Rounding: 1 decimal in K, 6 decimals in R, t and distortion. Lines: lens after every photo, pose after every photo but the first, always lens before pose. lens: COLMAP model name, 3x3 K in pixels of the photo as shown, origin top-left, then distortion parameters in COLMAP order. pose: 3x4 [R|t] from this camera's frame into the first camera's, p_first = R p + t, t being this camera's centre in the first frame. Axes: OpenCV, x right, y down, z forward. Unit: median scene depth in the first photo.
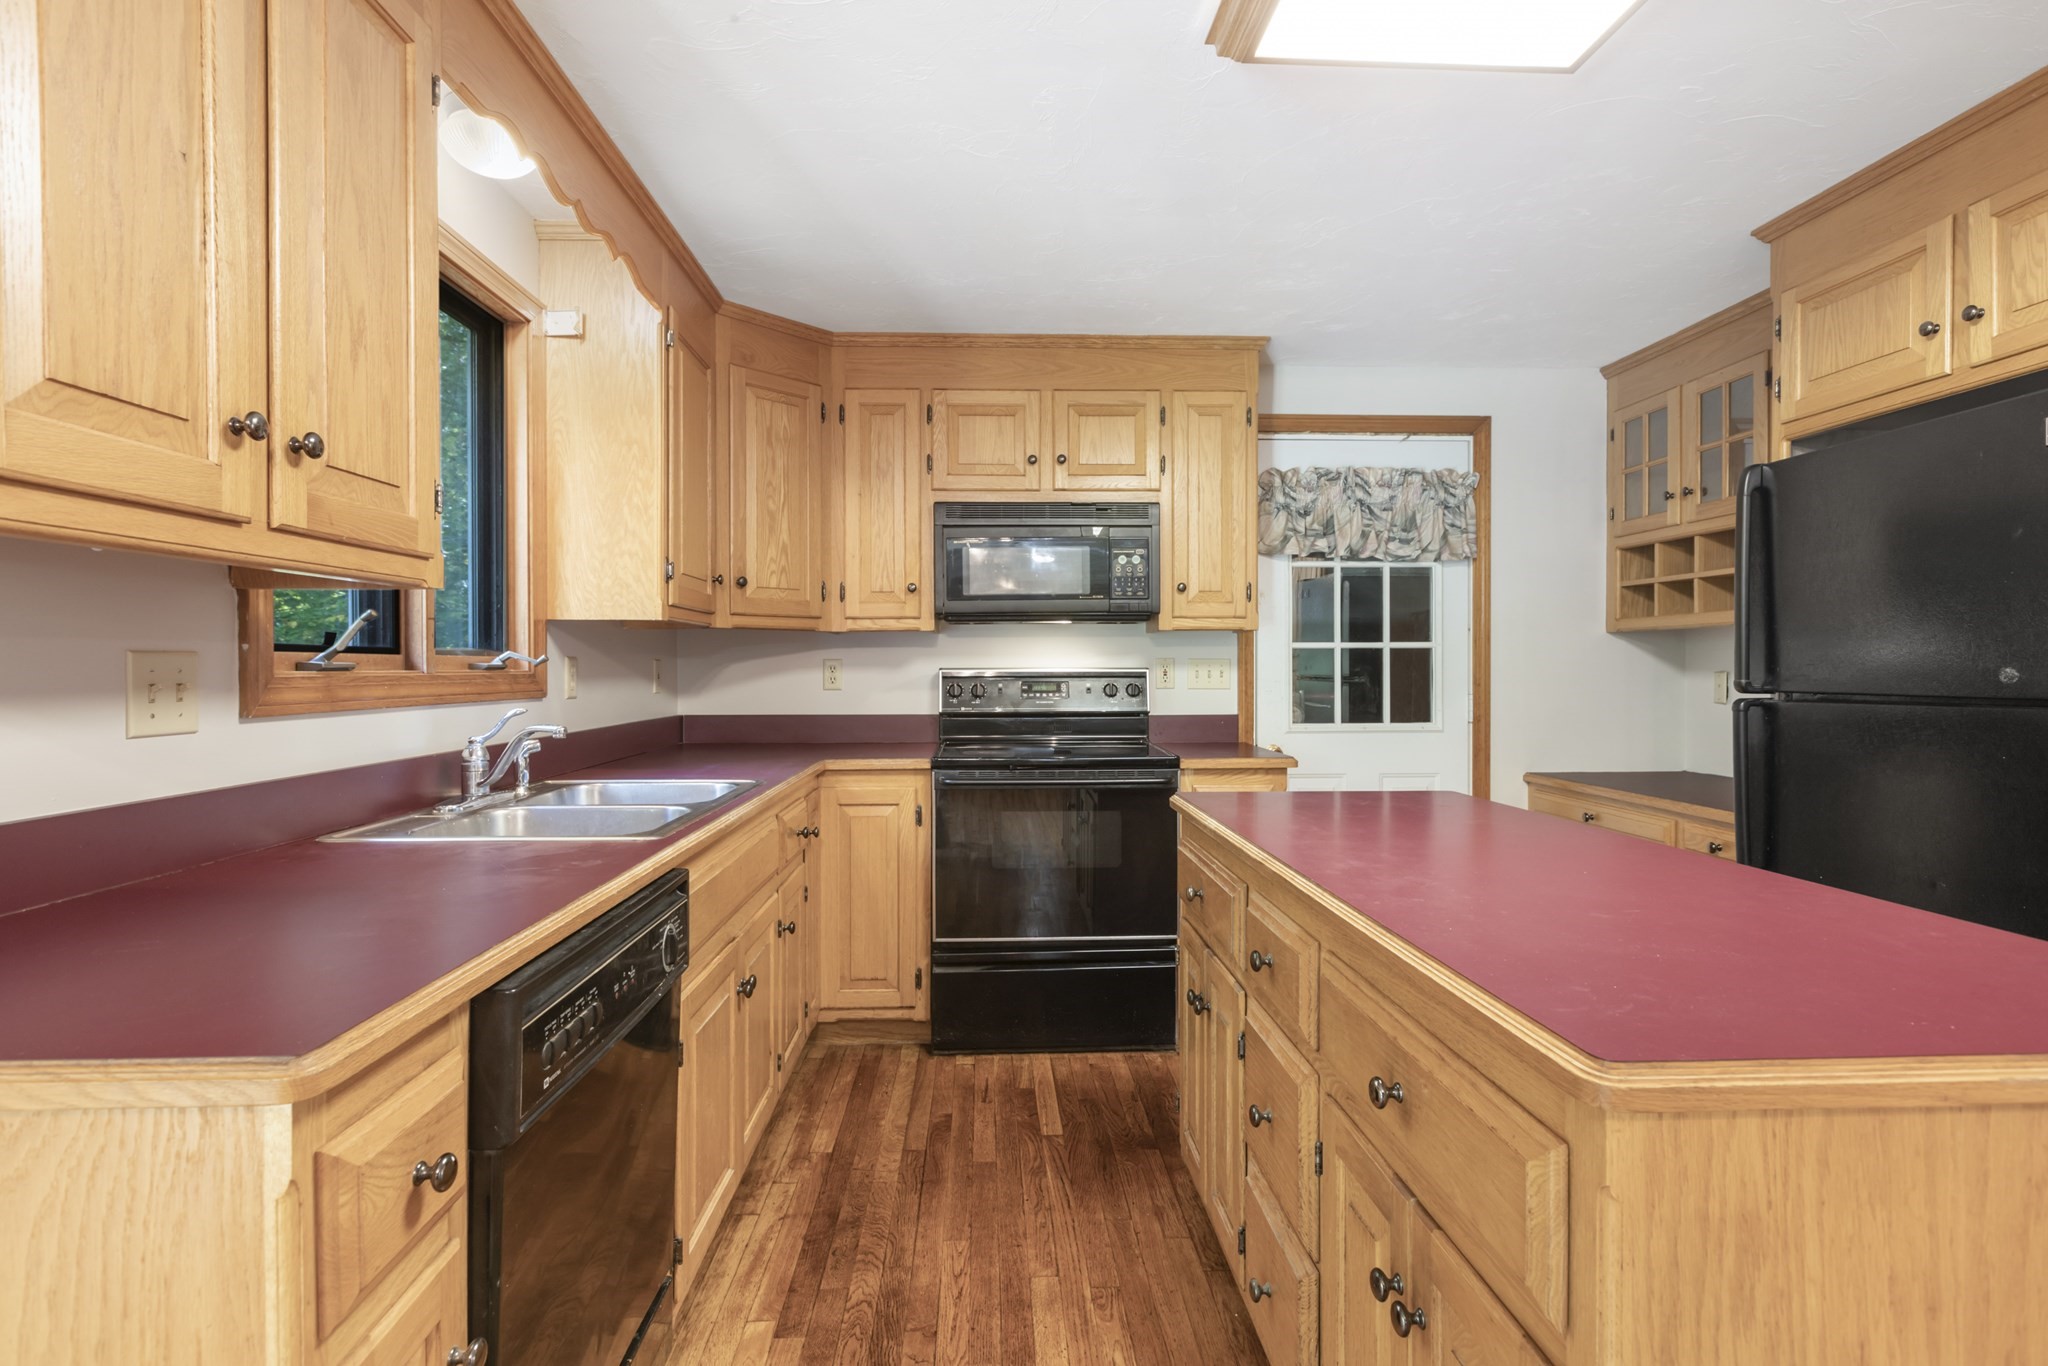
lens RADIAL K [[998.2, 0, 1025.2], [0, 998.2, 669.5], [0, 0, 1]] dist [0.000885, 0.000666]
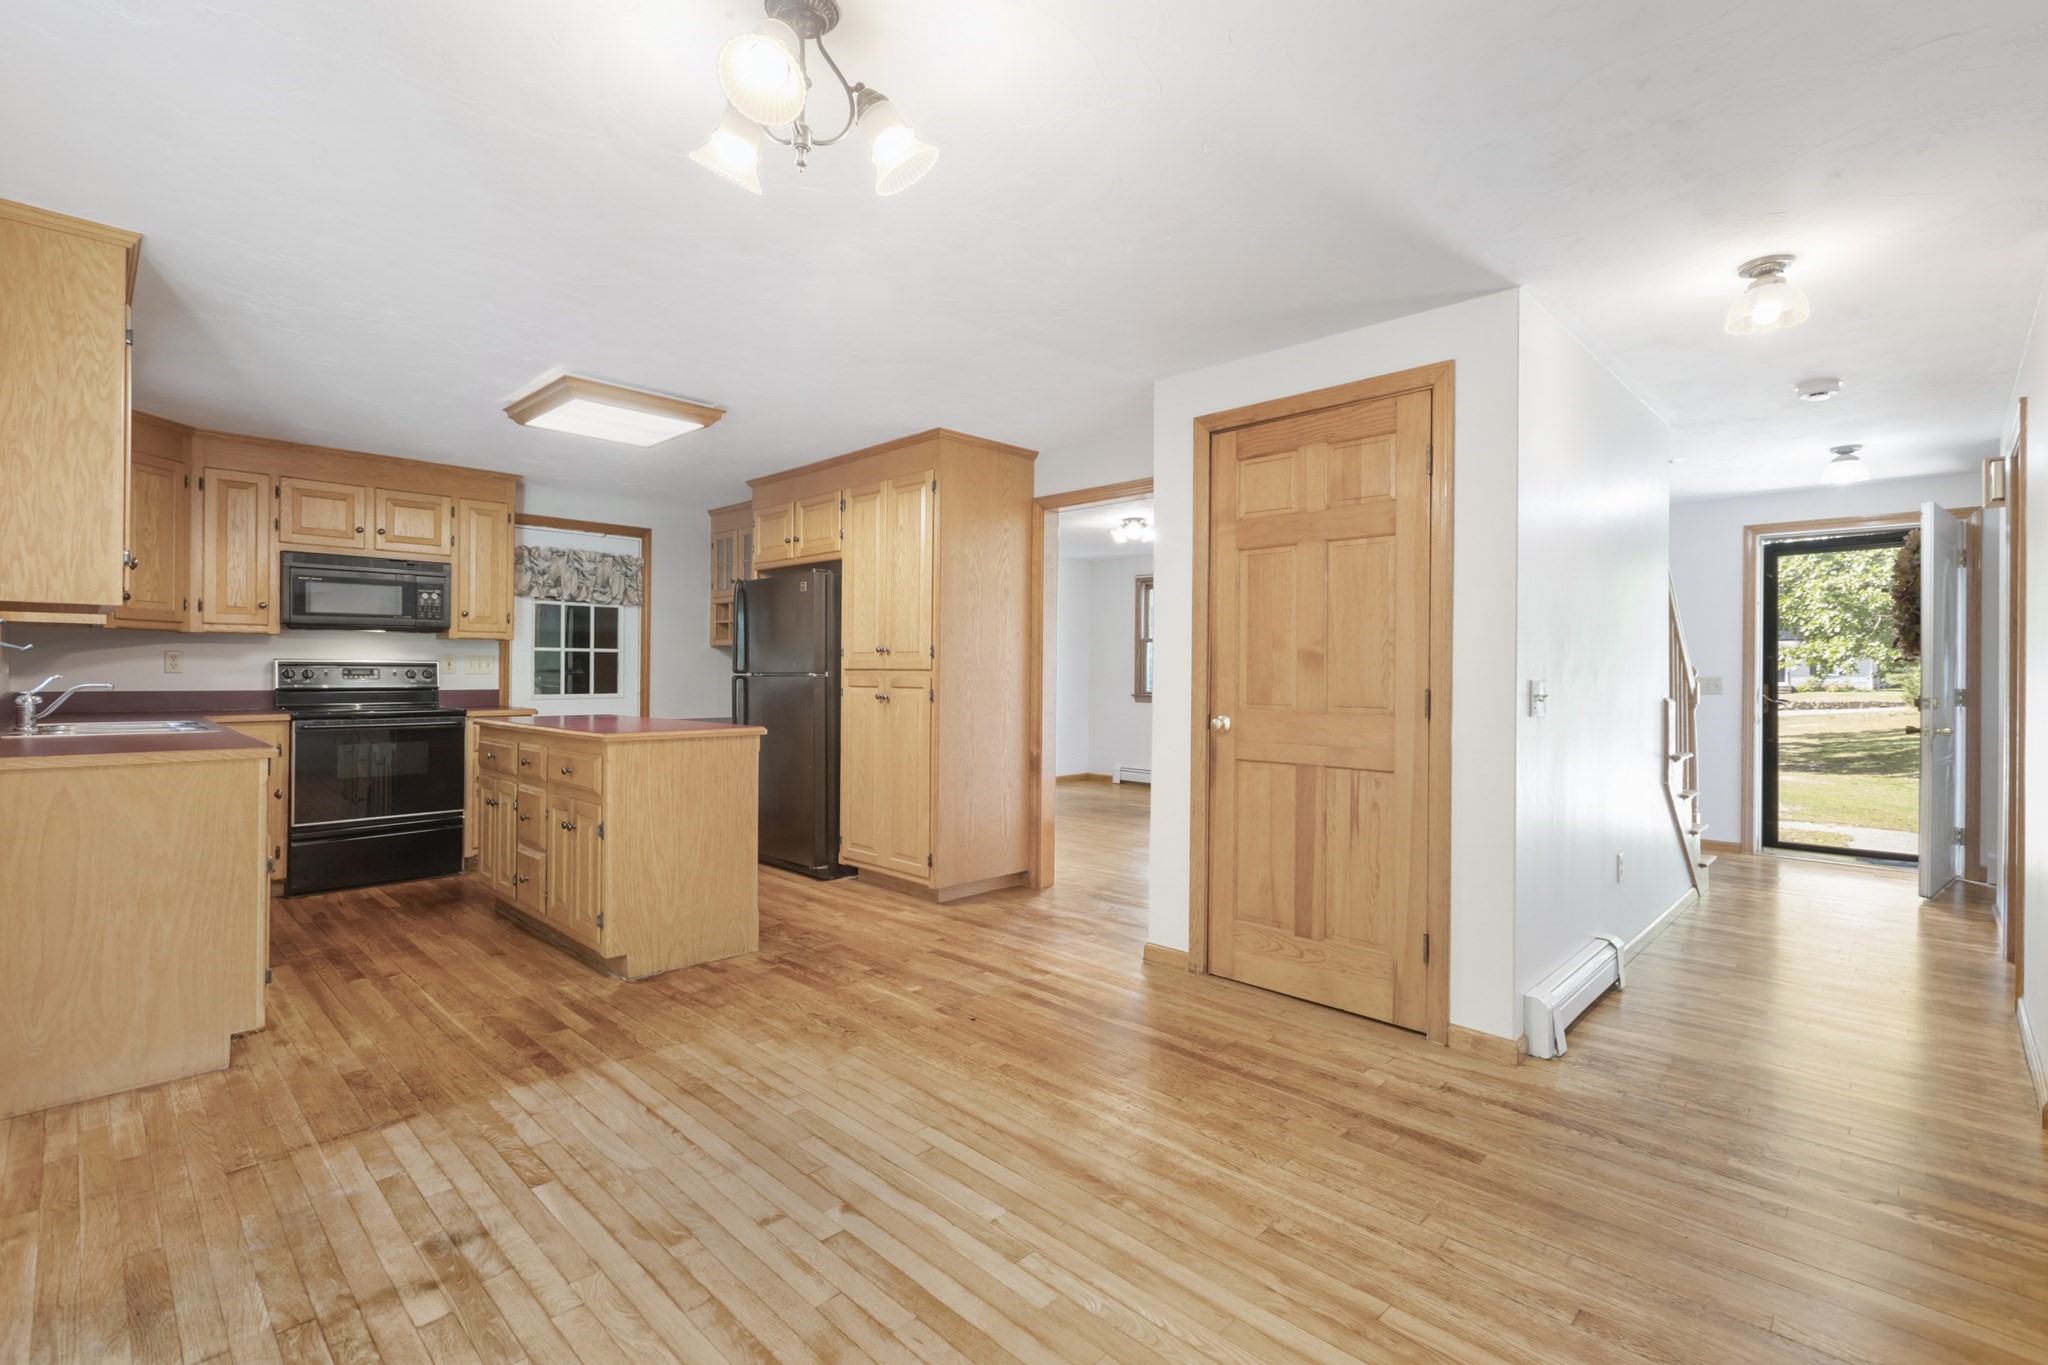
lens RADIAL K [[918.6, 0, 1016.0], [0, 918.6, 669.5], [0, 0, 1]] dist [0.002473, -0.000418]
pose [[0.730987, 0.008881, 0.682334, -0.227816], [-0.006938, 0.999960, -0.005583, 0.015729], [-0.682356, -0.000653, 0.731020, -0.799663]]
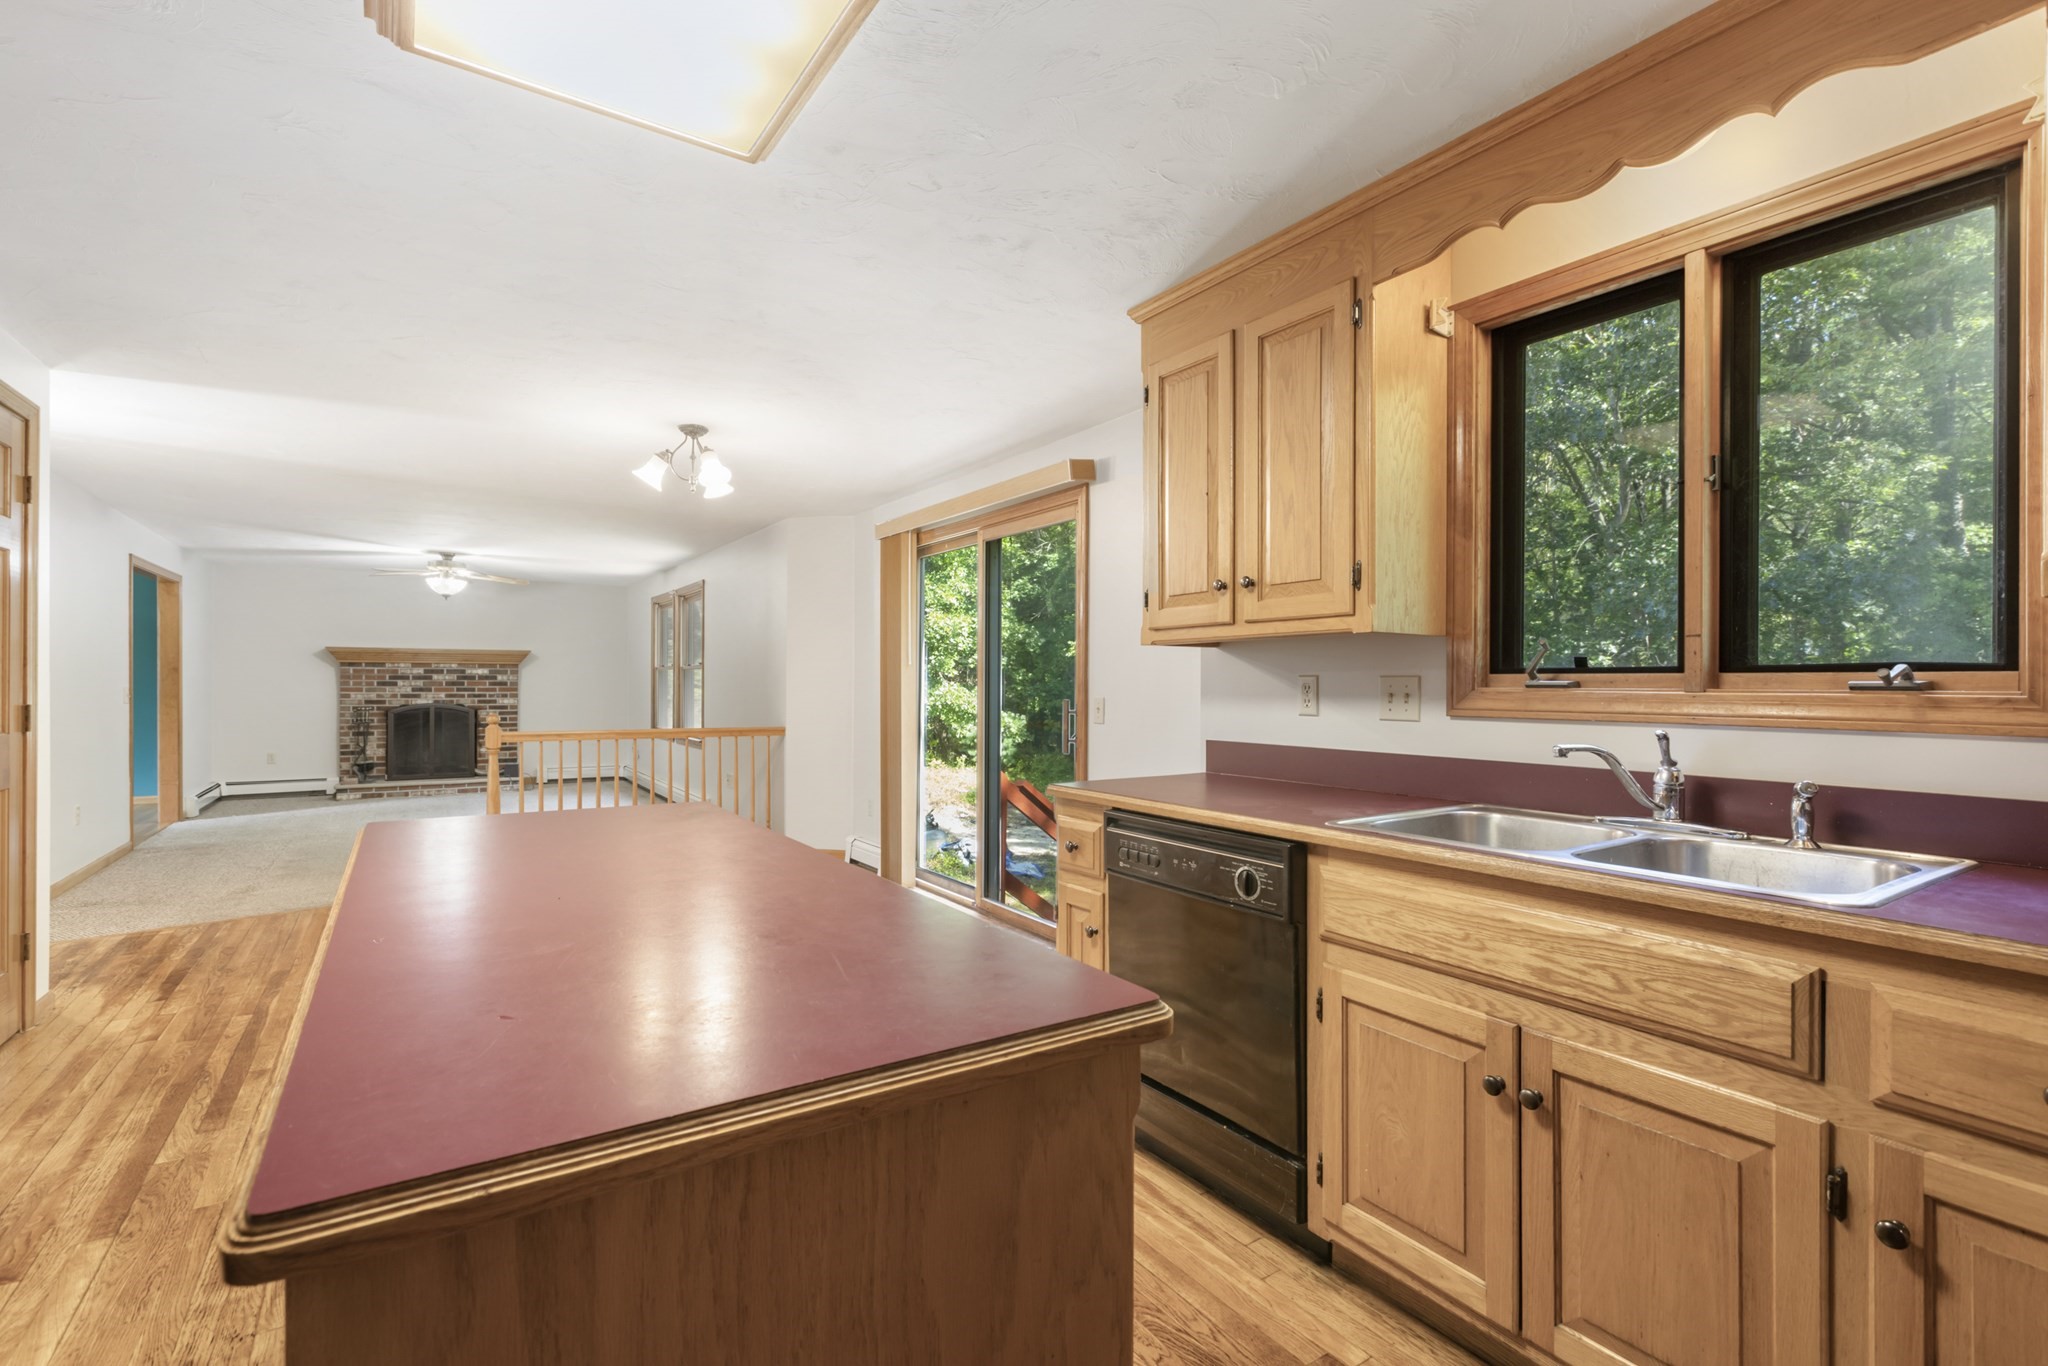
lens RADIAL K [[933.2, 0, 1021.2], [0, 933.2, 680.5], [0, 0, 1]] dist [0.002760, -0.001002]
pose [[-0.860121, -0.003591, -0.510078, 0.258202], [-0.004752, 0.999988, 0.000974, -0.003145], [0.510068, 0.003262, -0.860128, 0.861253]]
